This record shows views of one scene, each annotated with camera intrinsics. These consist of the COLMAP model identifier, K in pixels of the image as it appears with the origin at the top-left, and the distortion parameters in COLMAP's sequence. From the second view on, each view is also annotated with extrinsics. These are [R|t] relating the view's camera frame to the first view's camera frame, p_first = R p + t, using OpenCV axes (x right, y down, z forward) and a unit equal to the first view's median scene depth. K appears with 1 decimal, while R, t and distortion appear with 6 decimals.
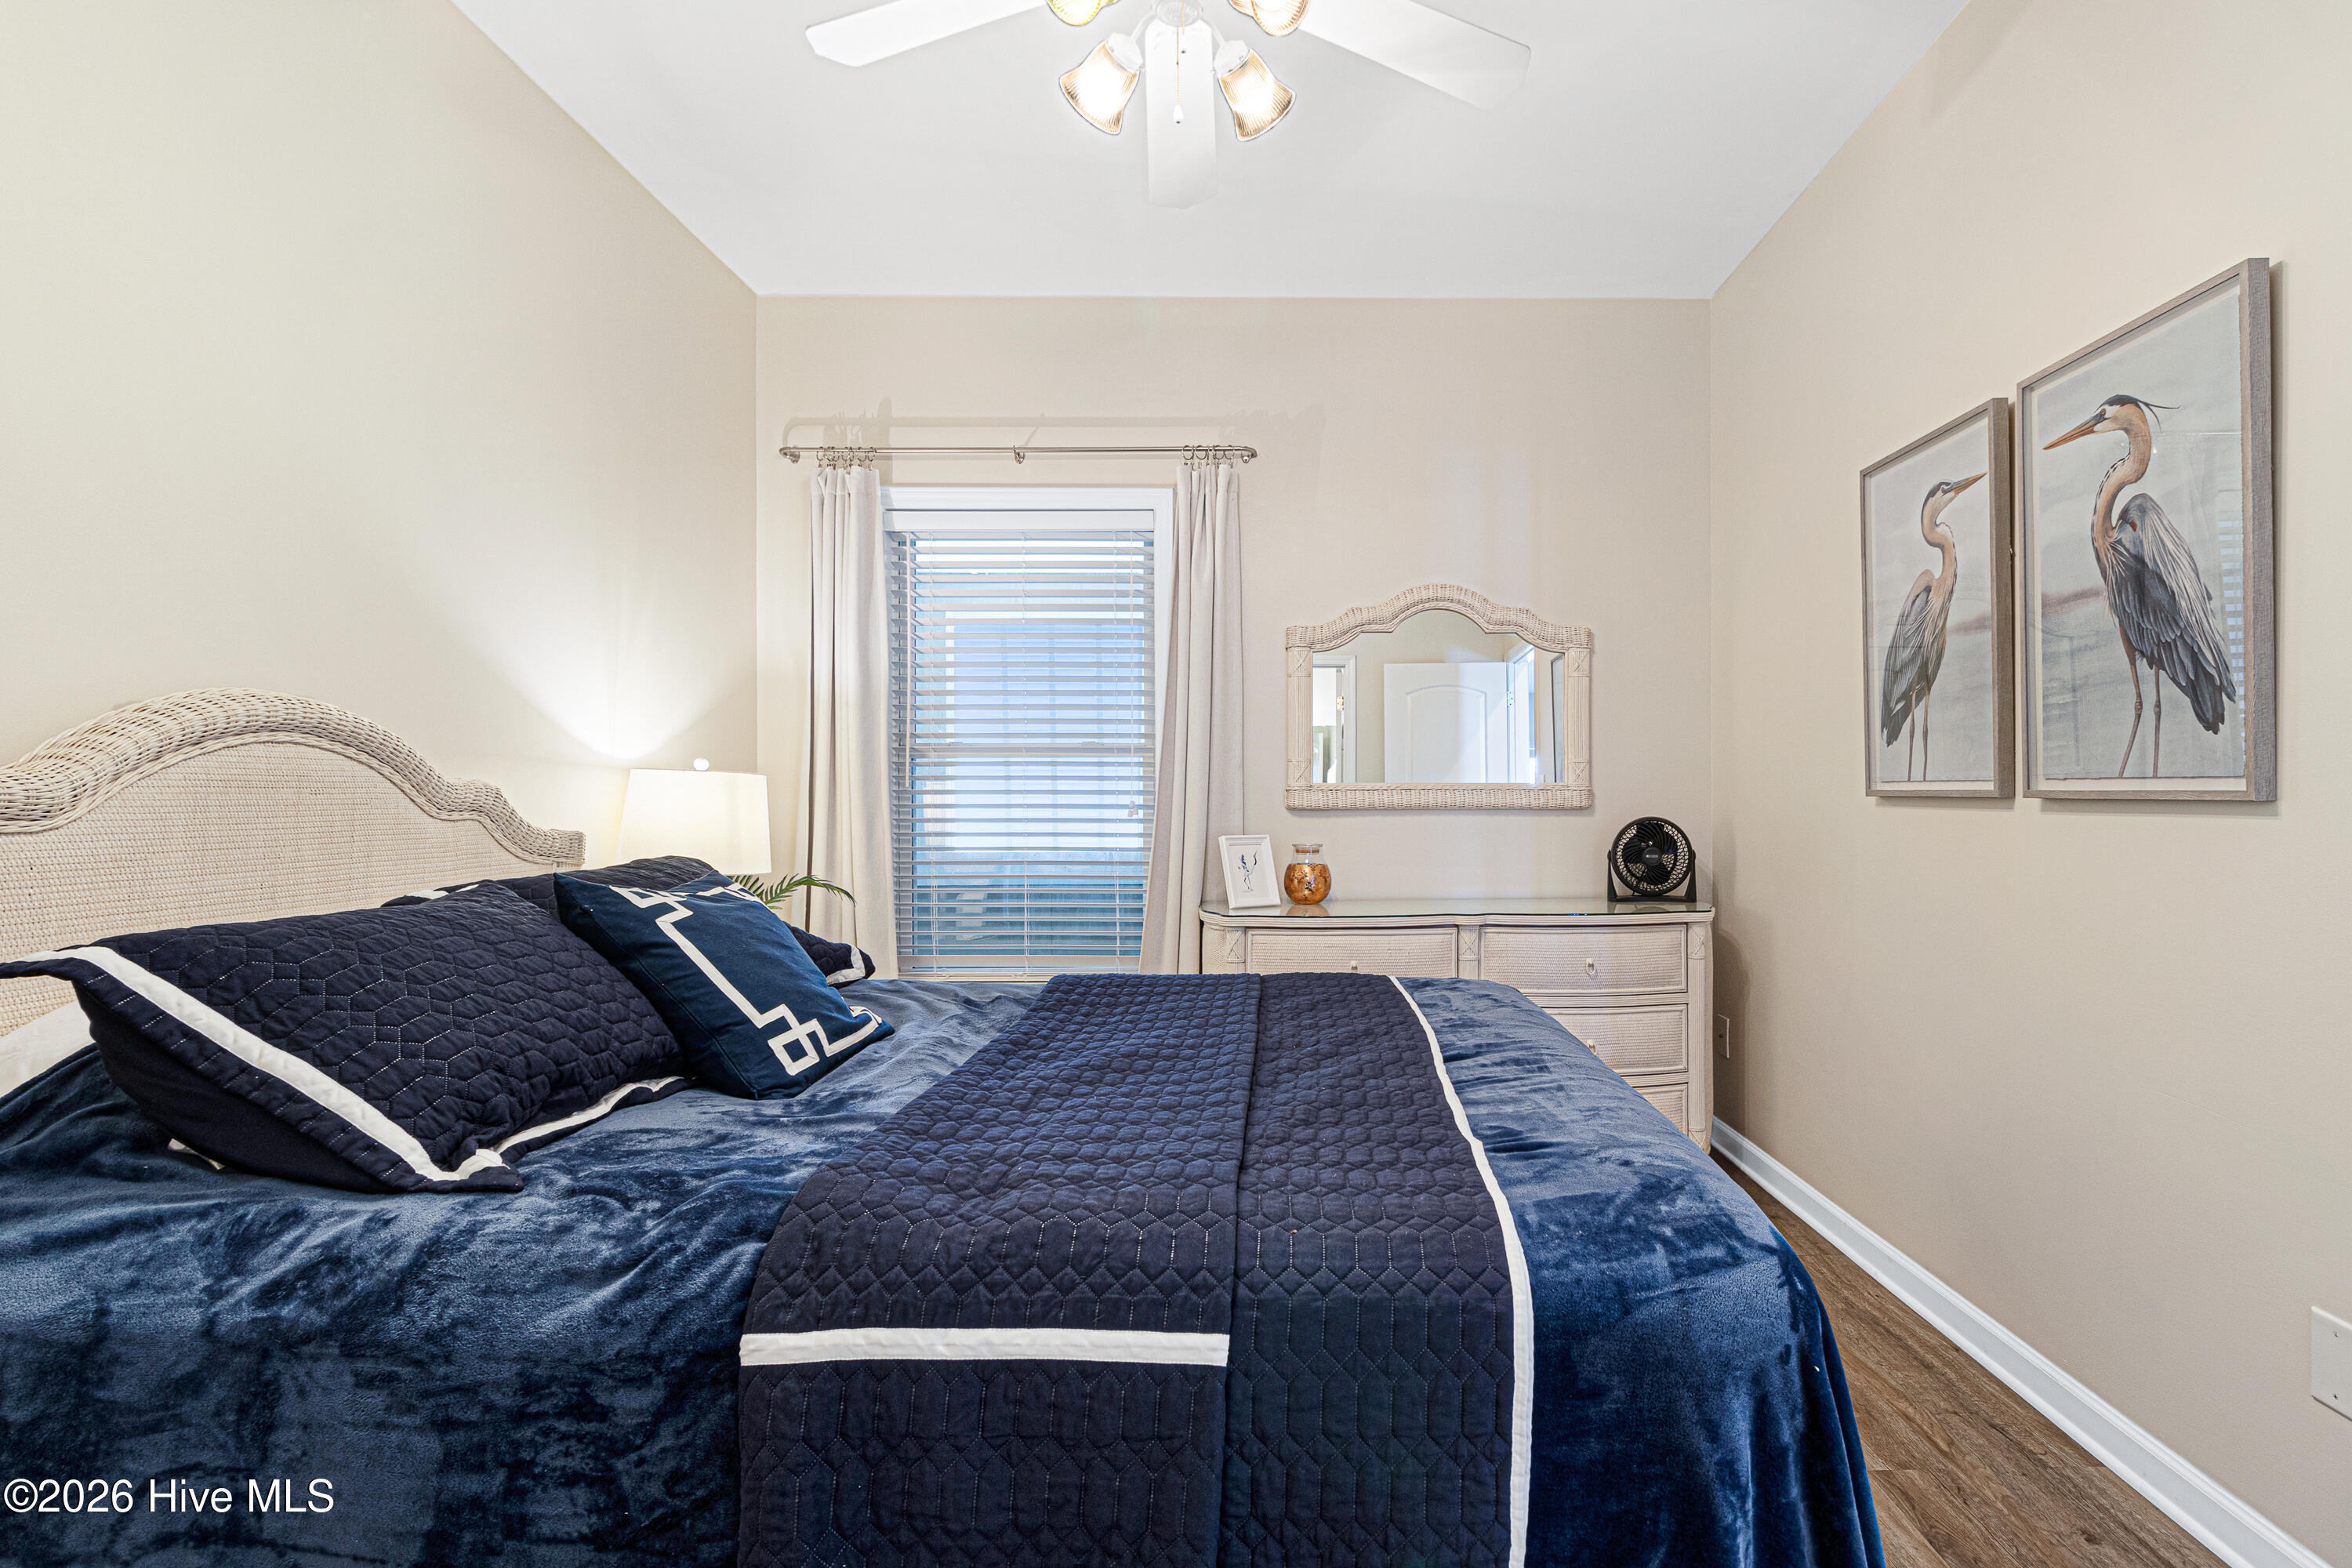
lens RADIAL K [[1176.2, 0, 1176.0], [0, 1176.2, 784.0], [0, 0, 1]] dist [0.000802, 0.000251]
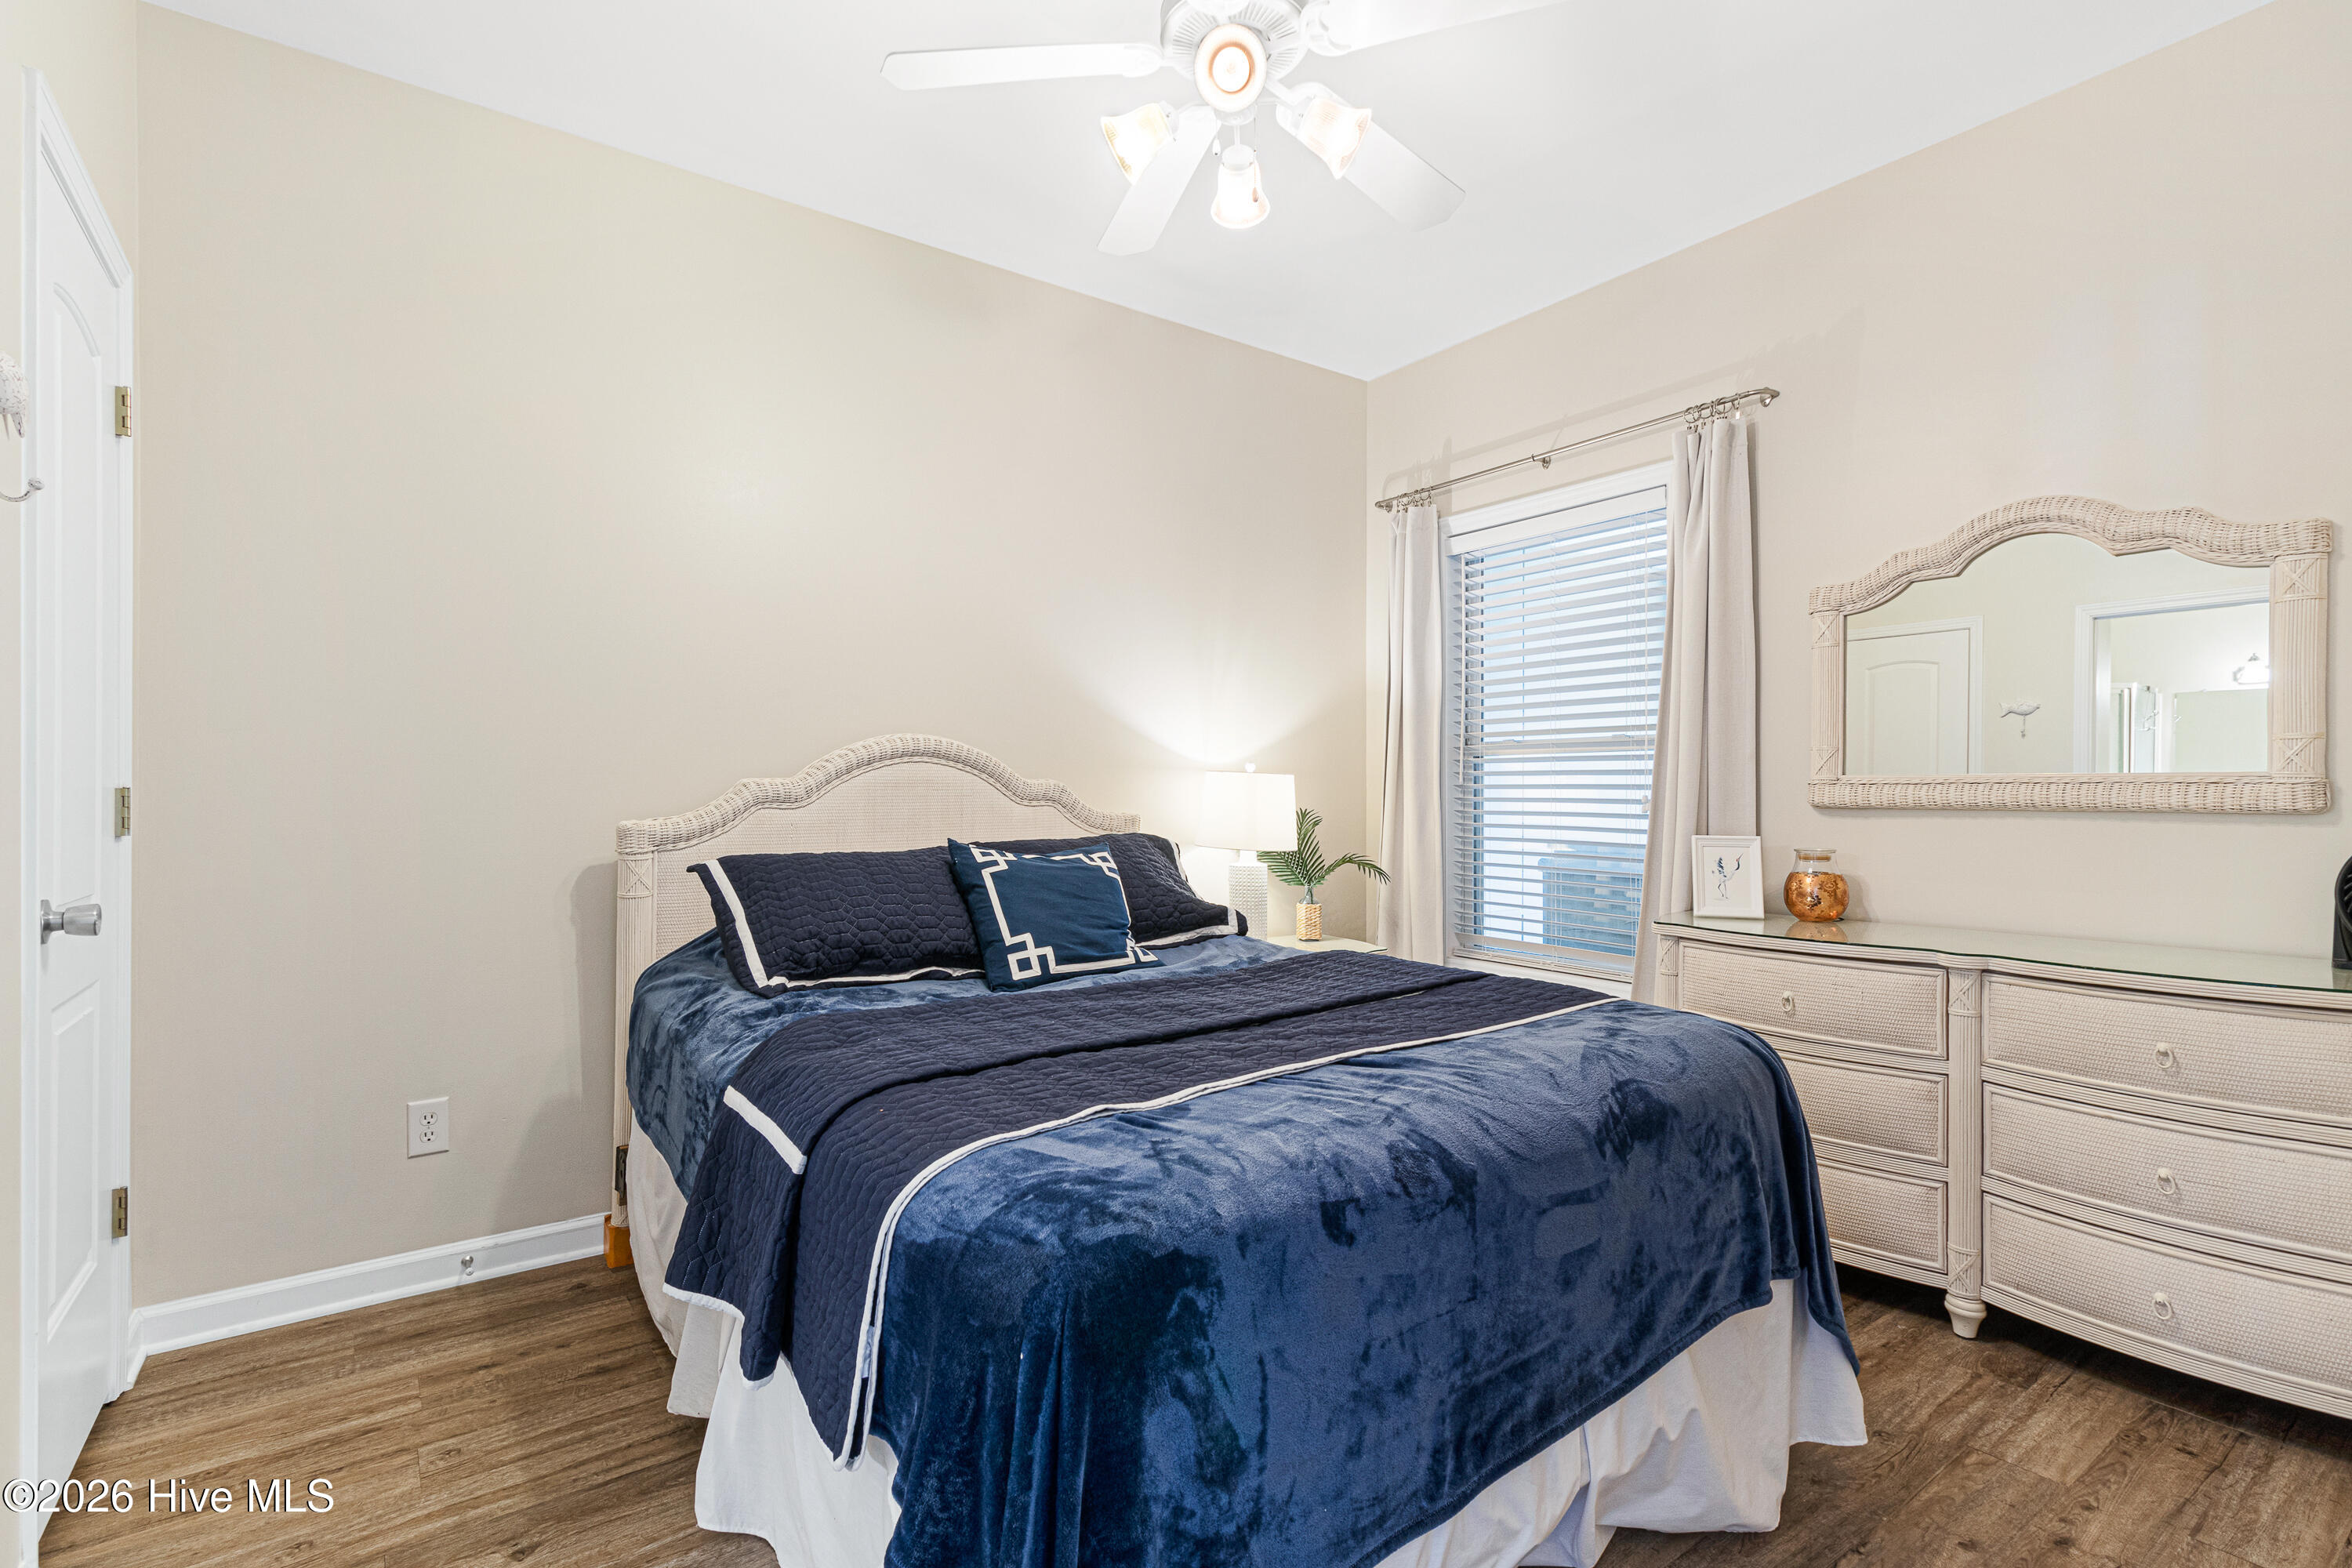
lens RADIAL K [[1070.7, 0, 1154.0], [0, 1070.7, 773.8], [0, 0, 1]] dist [0.002610, 0.000383]
pose [[0.586164, -0.009845, -0.810132, 0.452839], [0.008861, 0.999944, -0.005740, -0.002144], [0.810144, -0.003814, 0.586219, 0.179193]]
